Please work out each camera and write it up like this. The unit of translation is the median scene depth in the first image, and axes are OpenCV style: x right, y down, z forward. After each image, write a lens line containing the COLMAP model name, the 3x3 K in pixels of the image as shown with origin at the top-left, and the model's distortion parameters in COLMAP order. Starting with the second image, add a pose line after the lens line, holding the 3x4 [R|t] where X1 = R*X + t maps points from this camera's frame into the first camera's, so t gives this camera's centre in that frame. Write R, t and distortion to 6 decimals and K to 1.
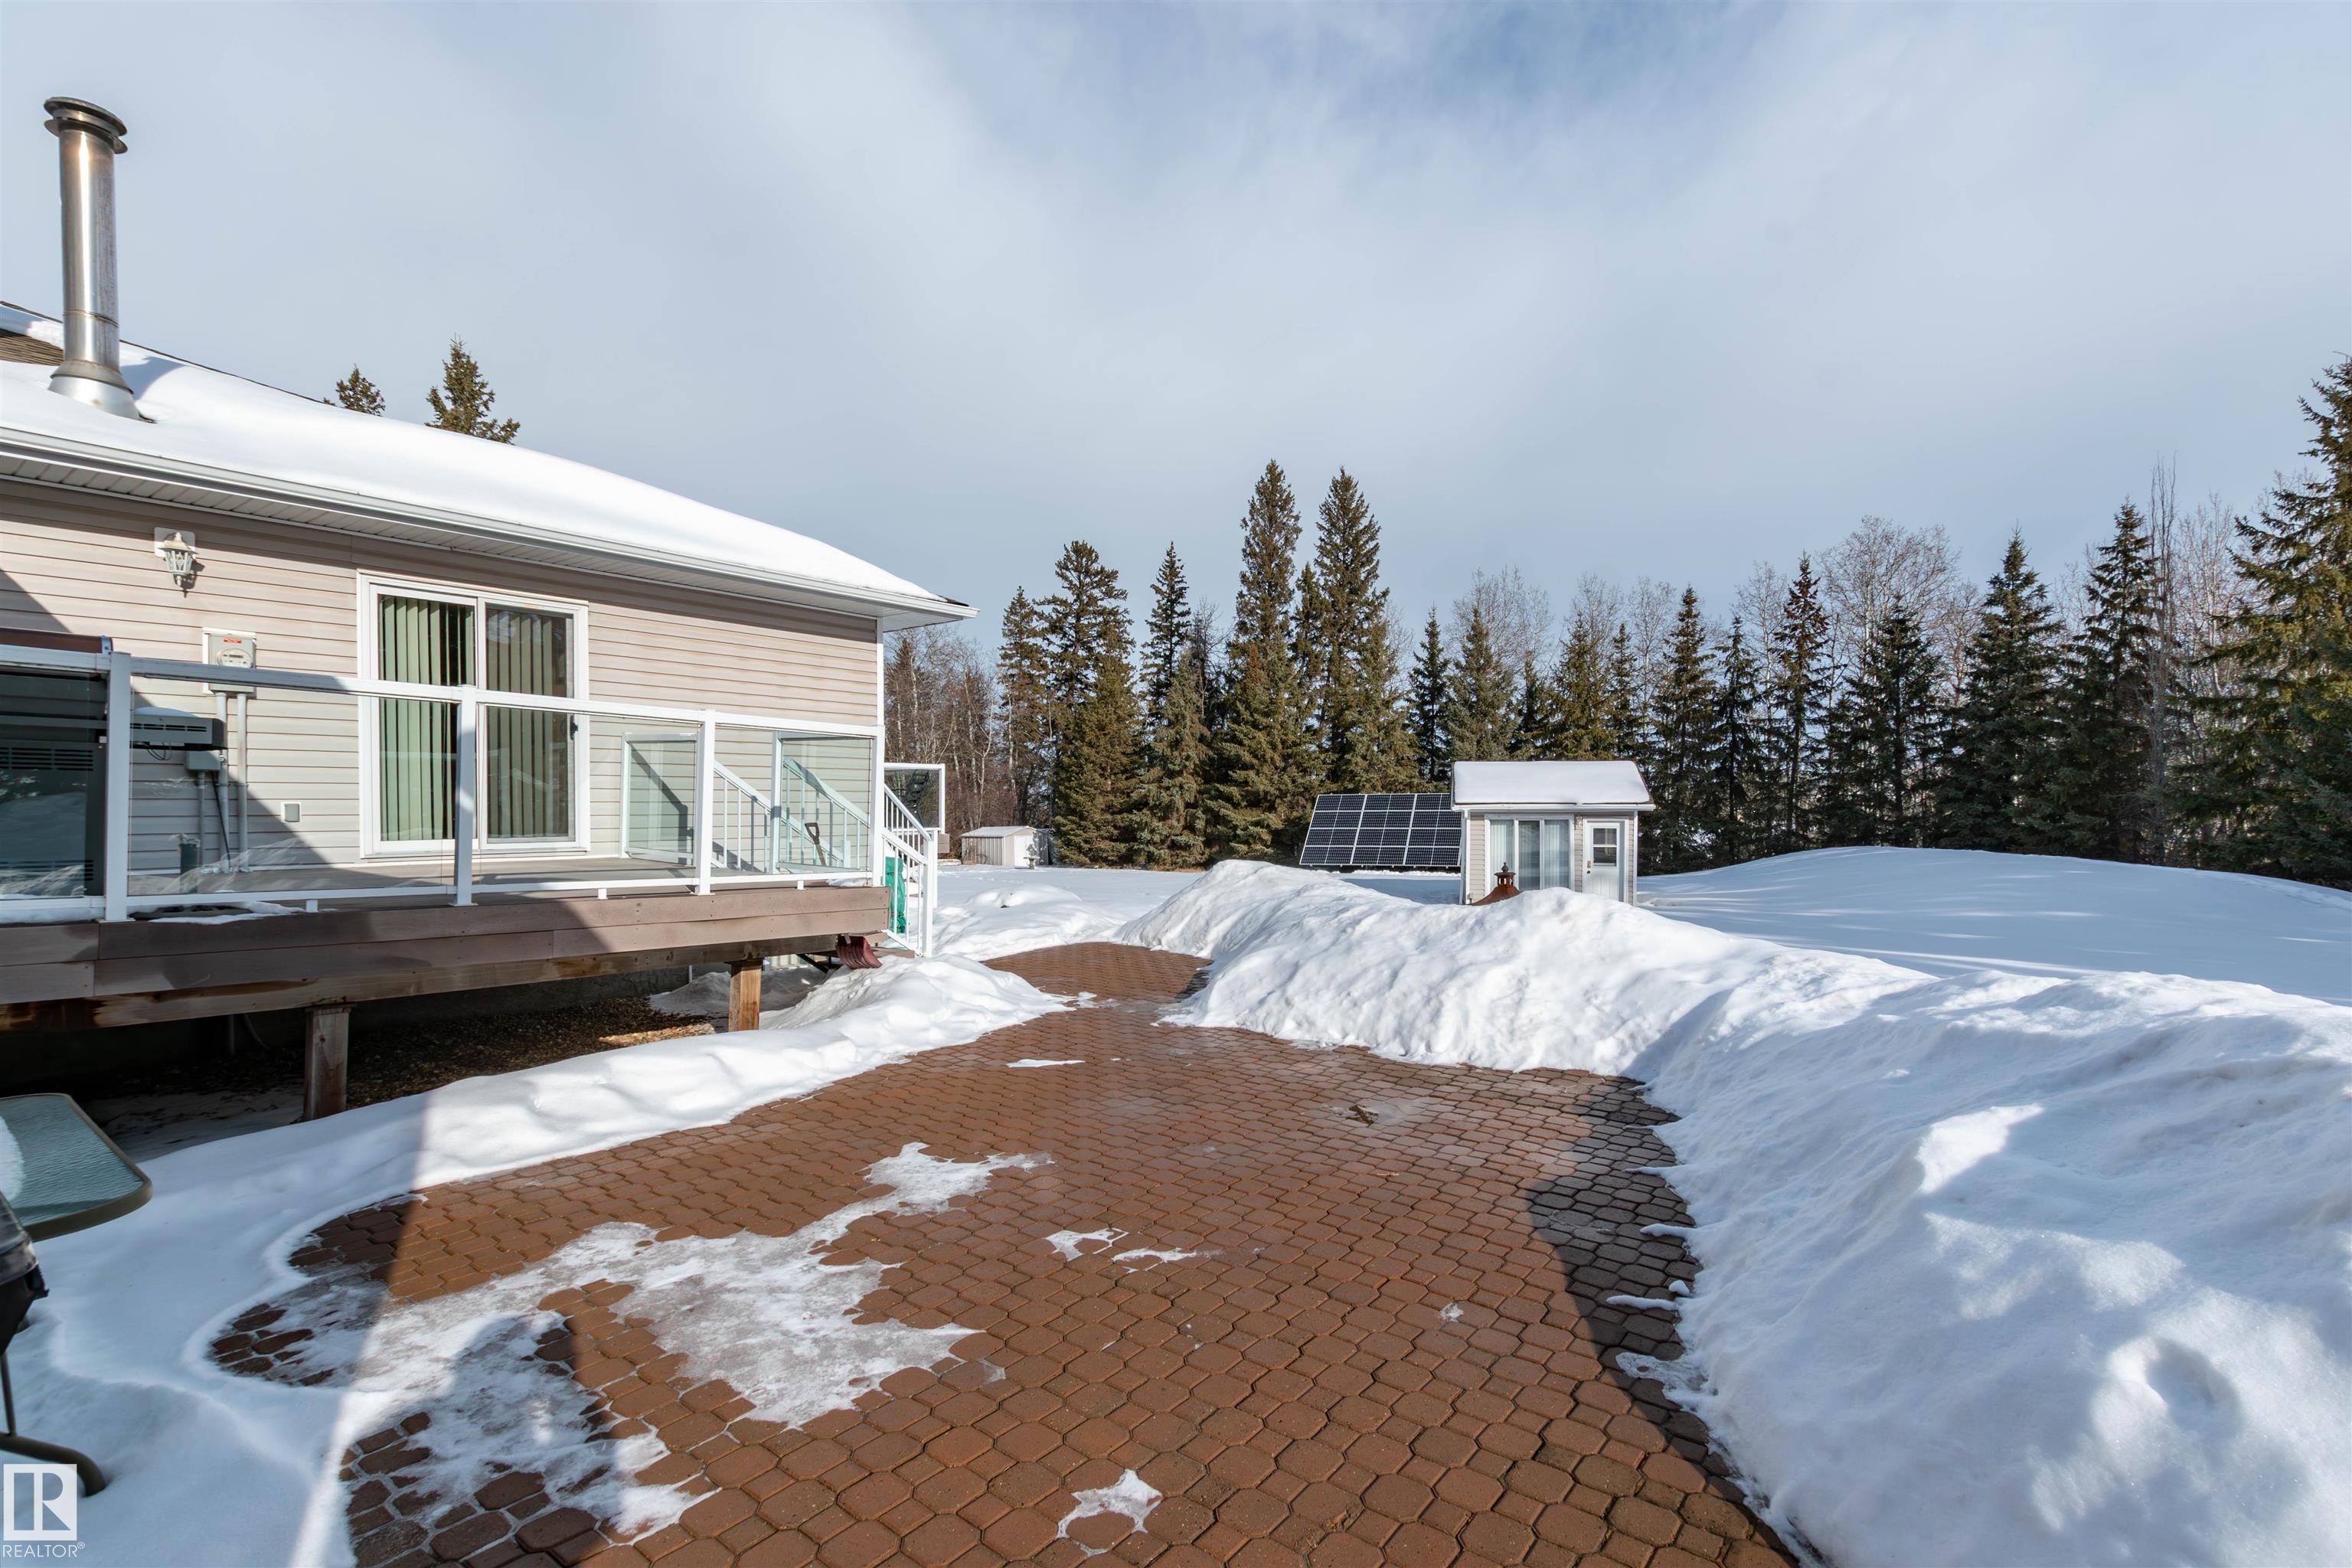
lens RADIAL K [[1076.9, 0, 1210.4], [0, 1076.9, 801.3], [0, 0, 1]] dist [0.004165, 0.000351]
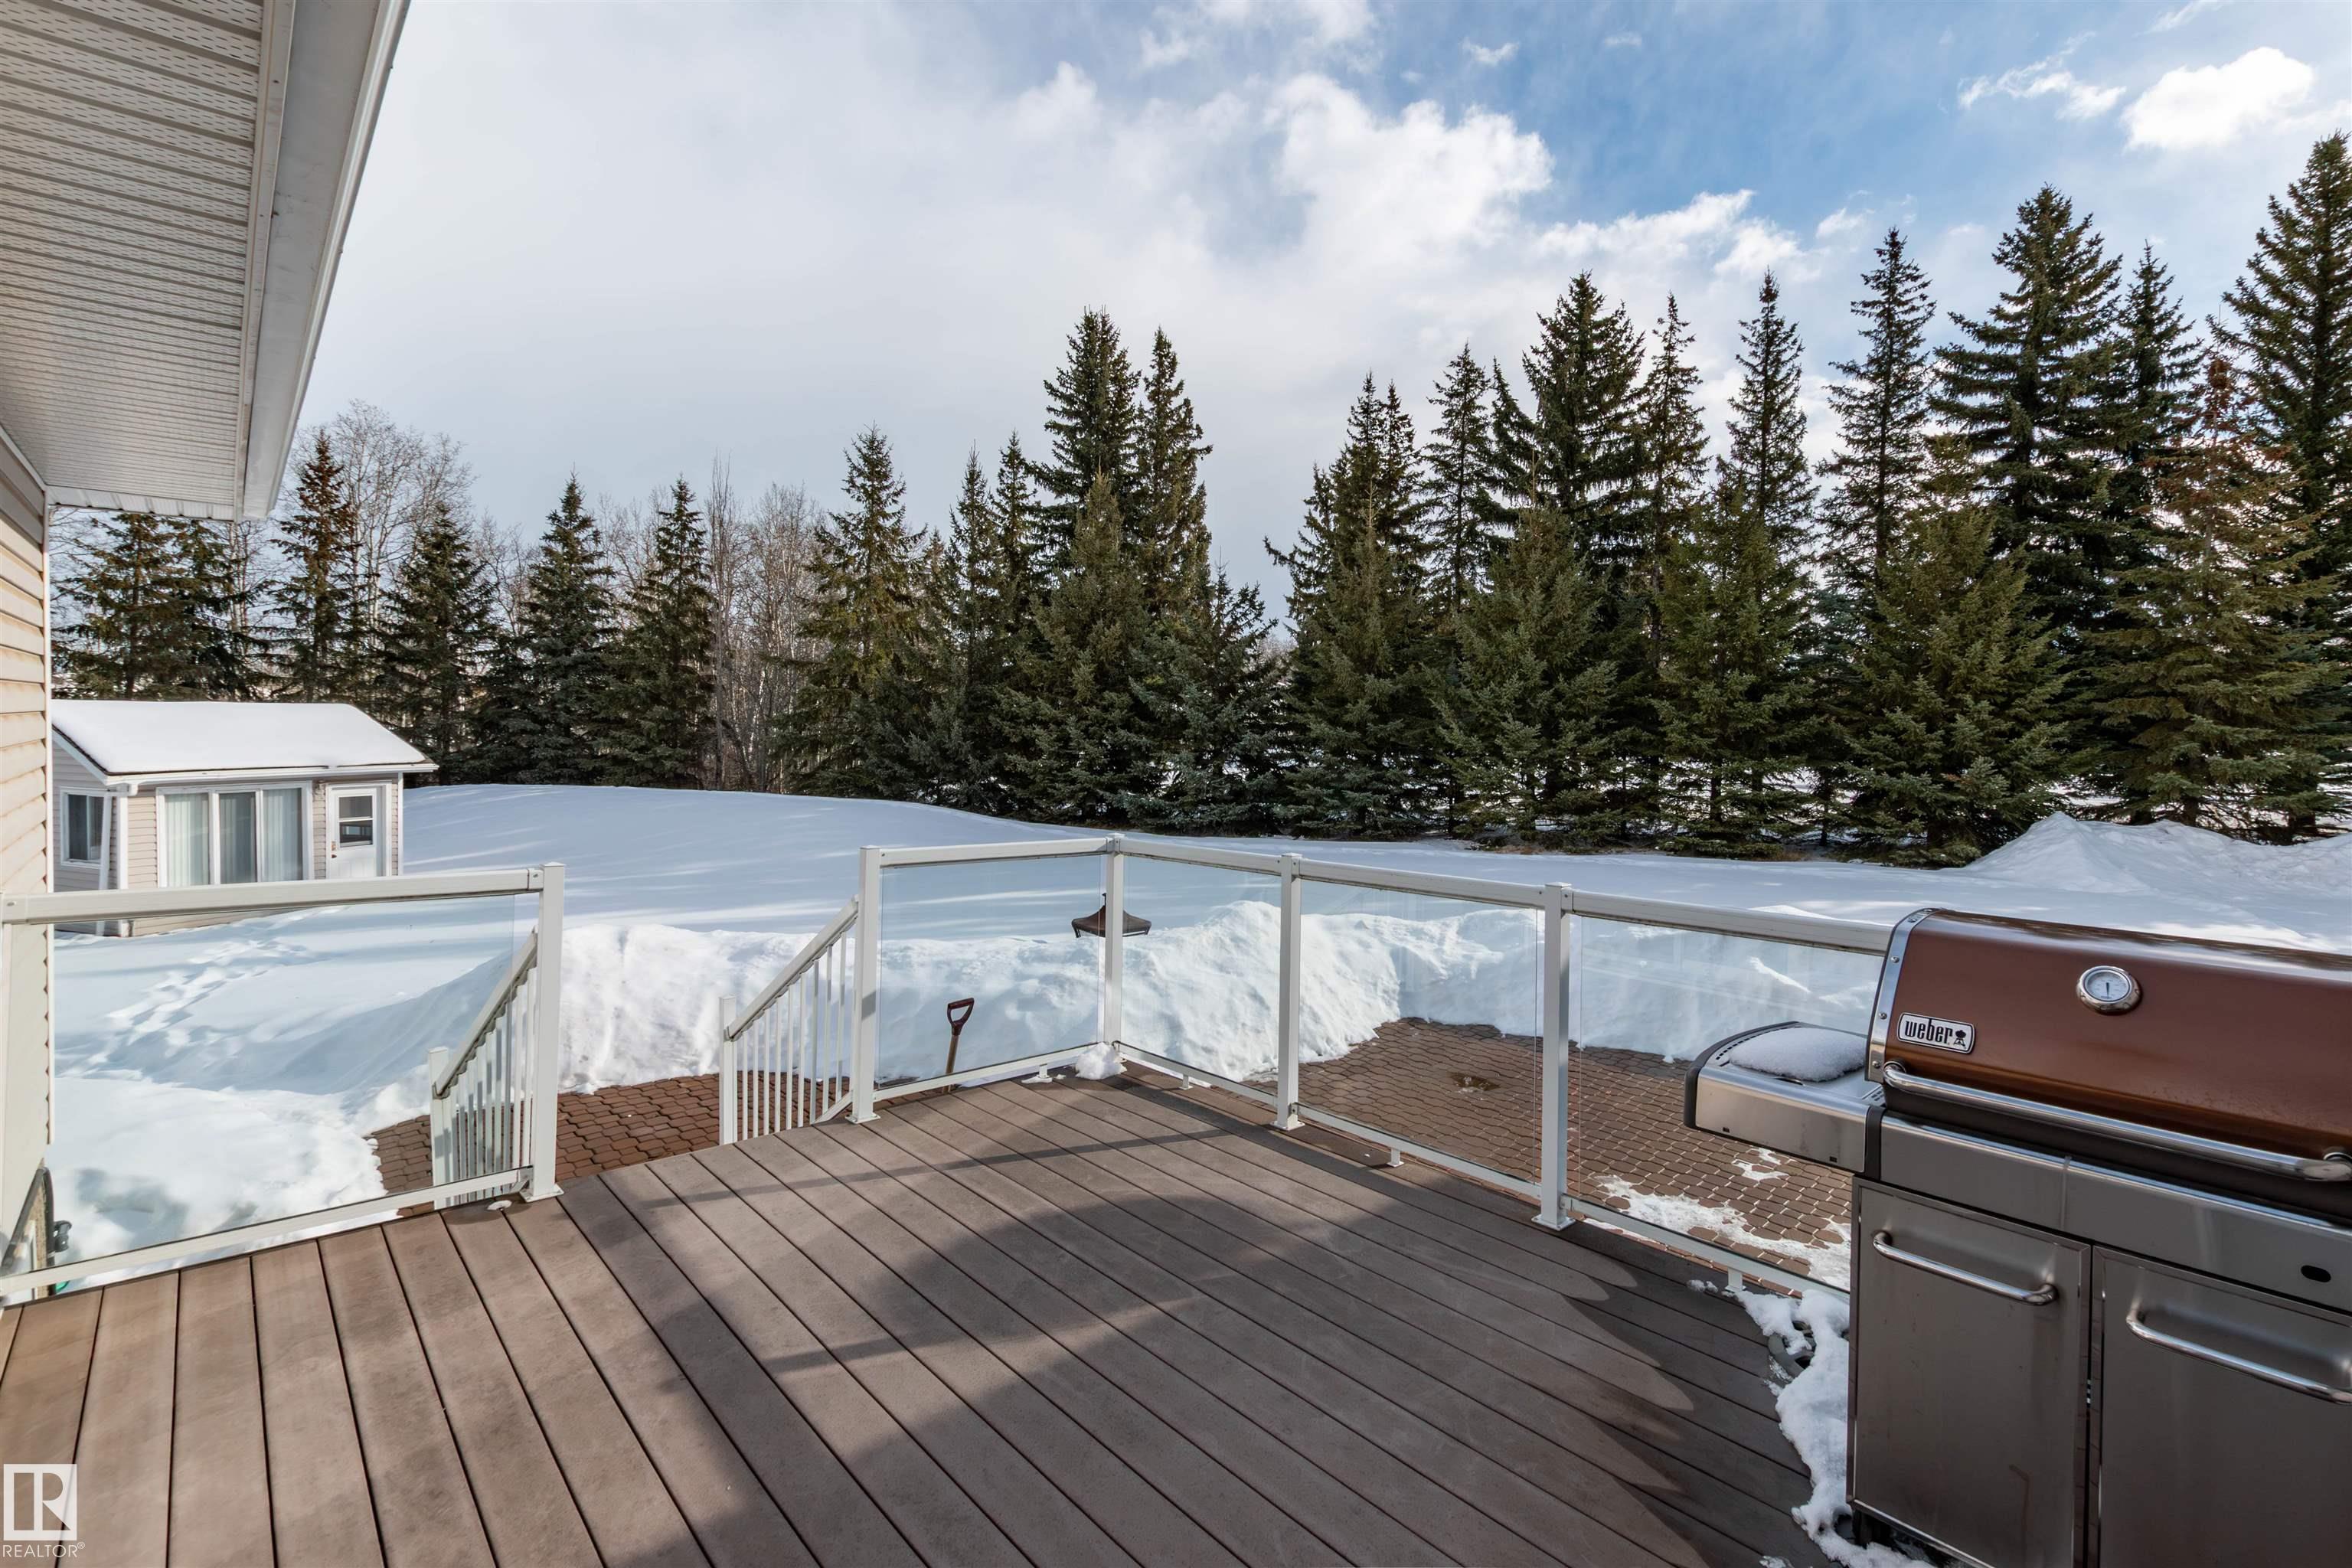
lens RADIAL K [[1076.9, 0, 1287.0], [0, 1076.9, 728.4], [0, 0, 1]] dist [0.004165, 0.000351]
pose [[0.158434, -0.011013, 0.987308, -0.127780], [-0.016310, 0.999772, 0.013769, -0.019880], [-0.987235, -0.018284, 0.158218, 0.099439]]
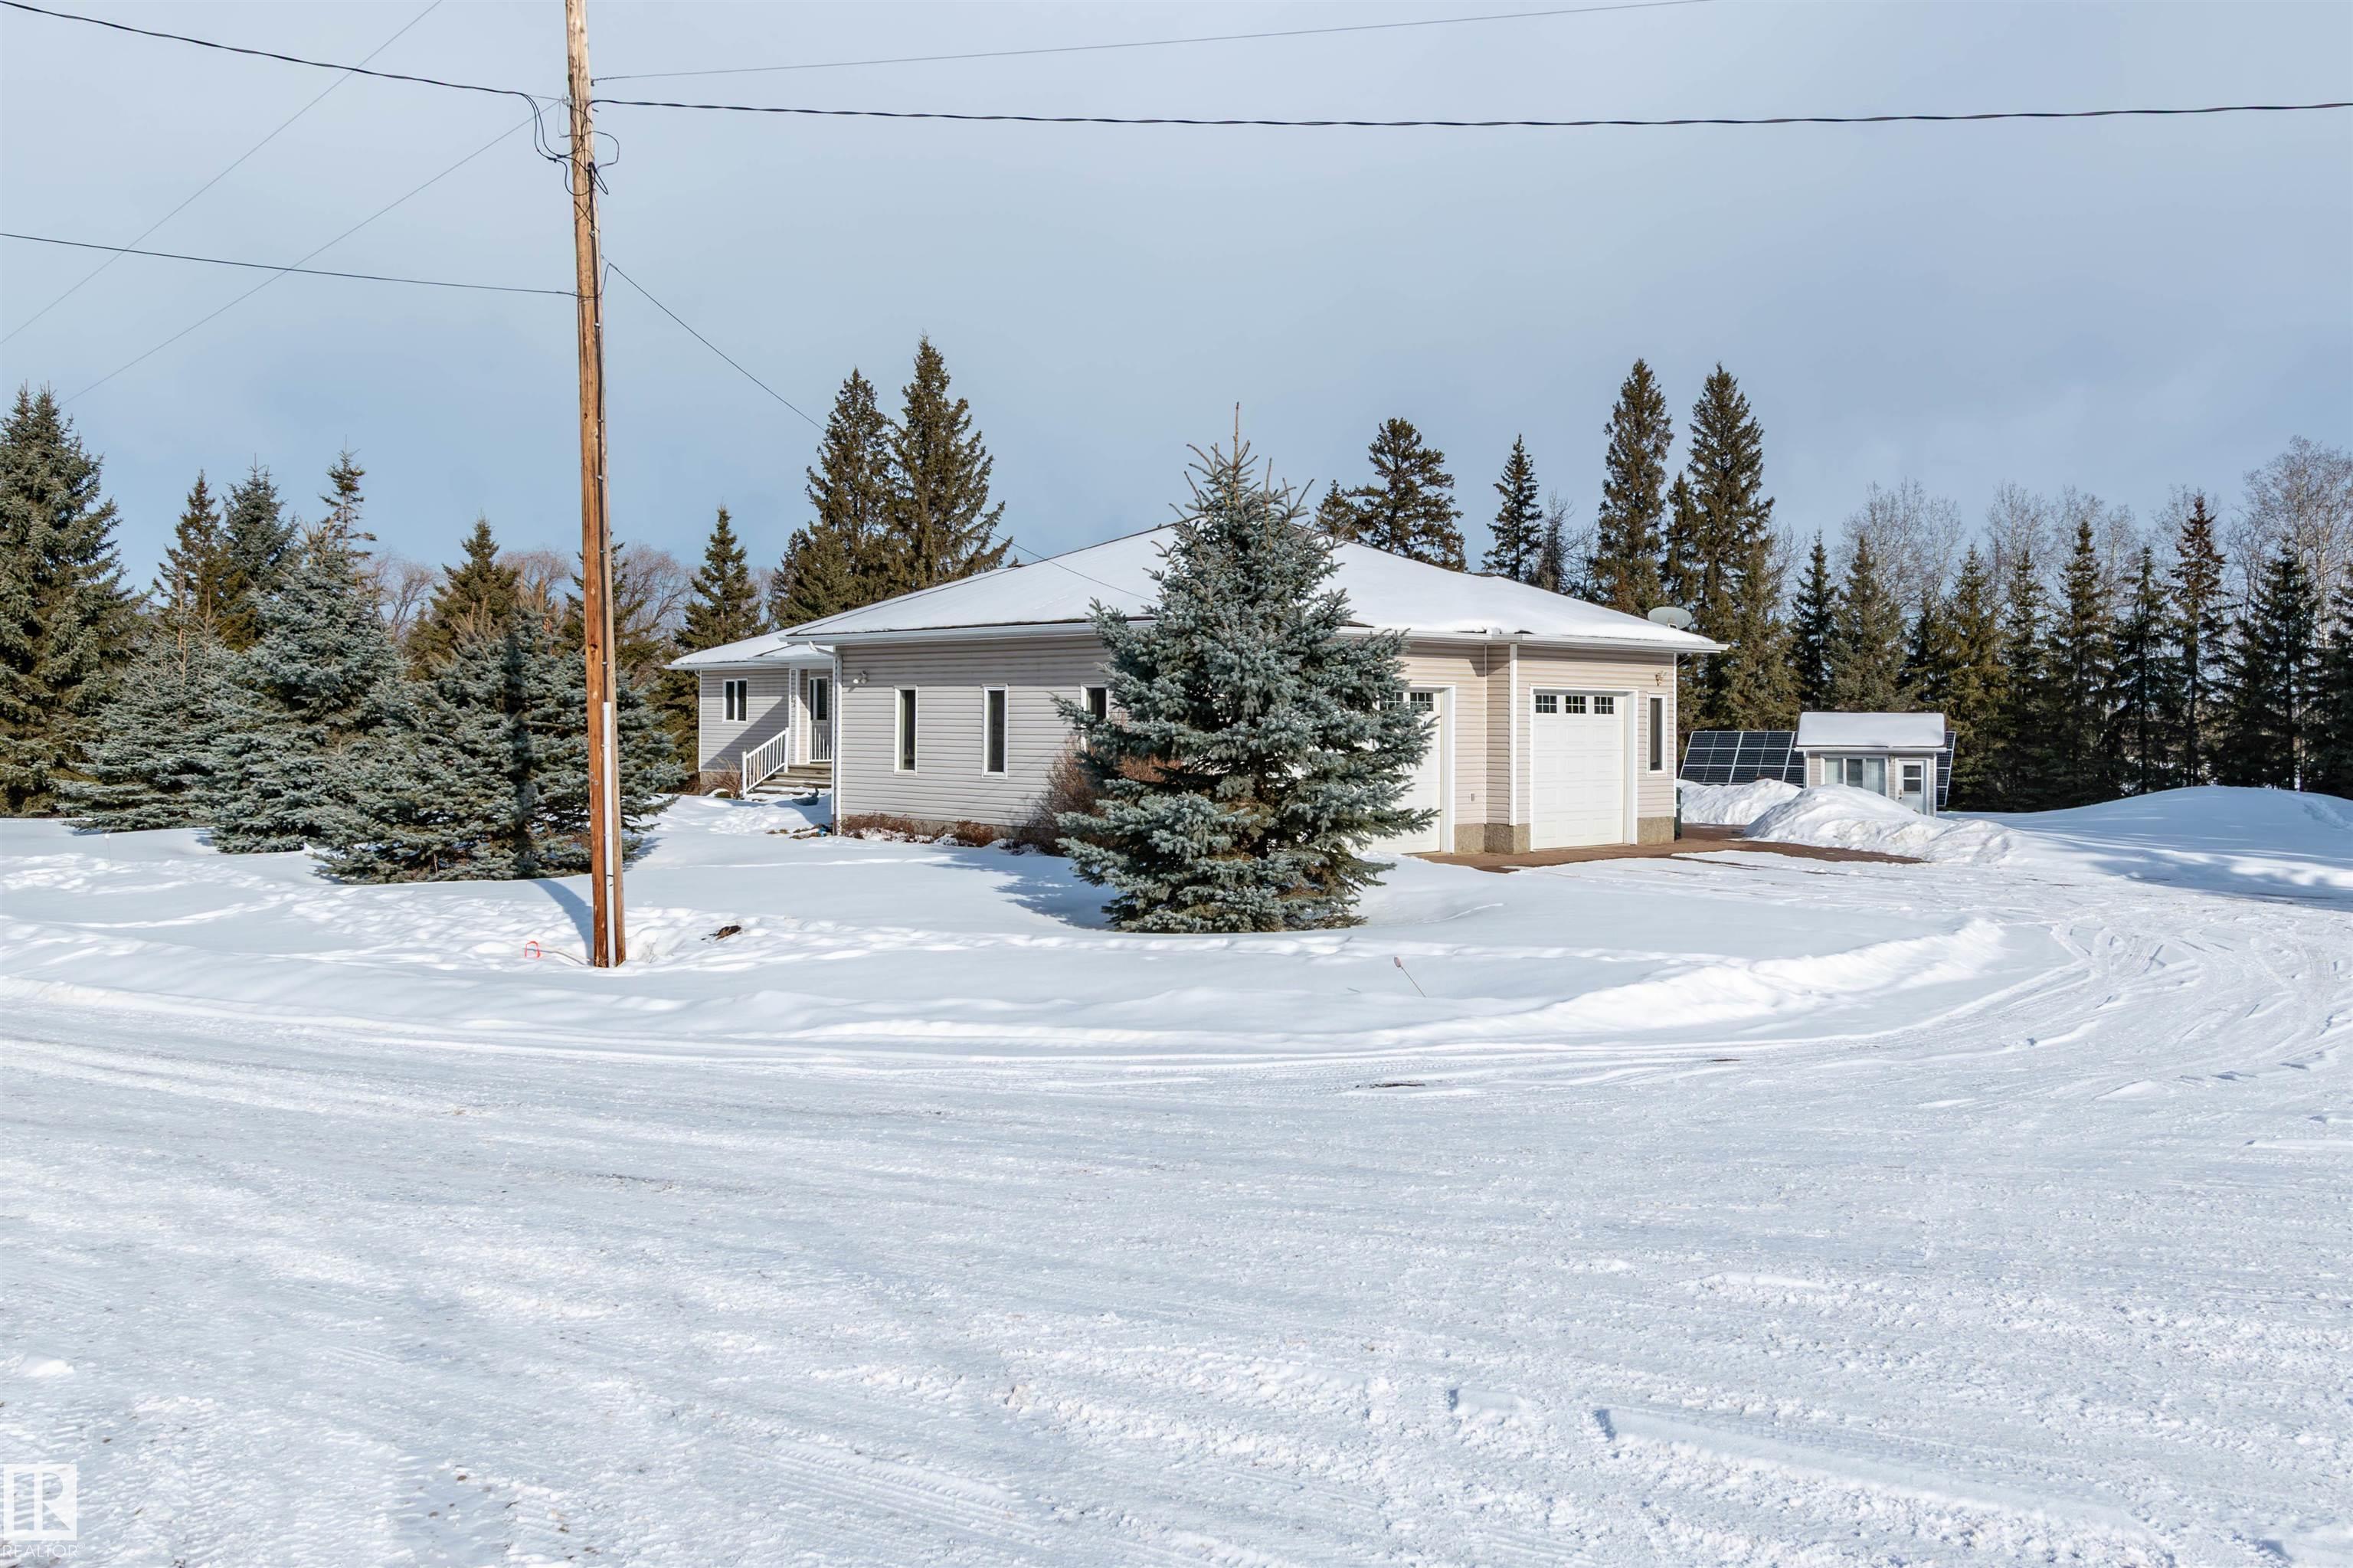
lens RADIAL K [[1786.8, 0, 1227.7], [0, 1786.8, 663.8], [0, 0, 1]] dist [0.008689, 0.007984]
pose [[0.987912, -0.000032, -0.155019, -0.057795], [-0.005035, 0.999466, -0.032296, -0.010963], [0.154937, 0.032686, 0.987384, -0.591465]]
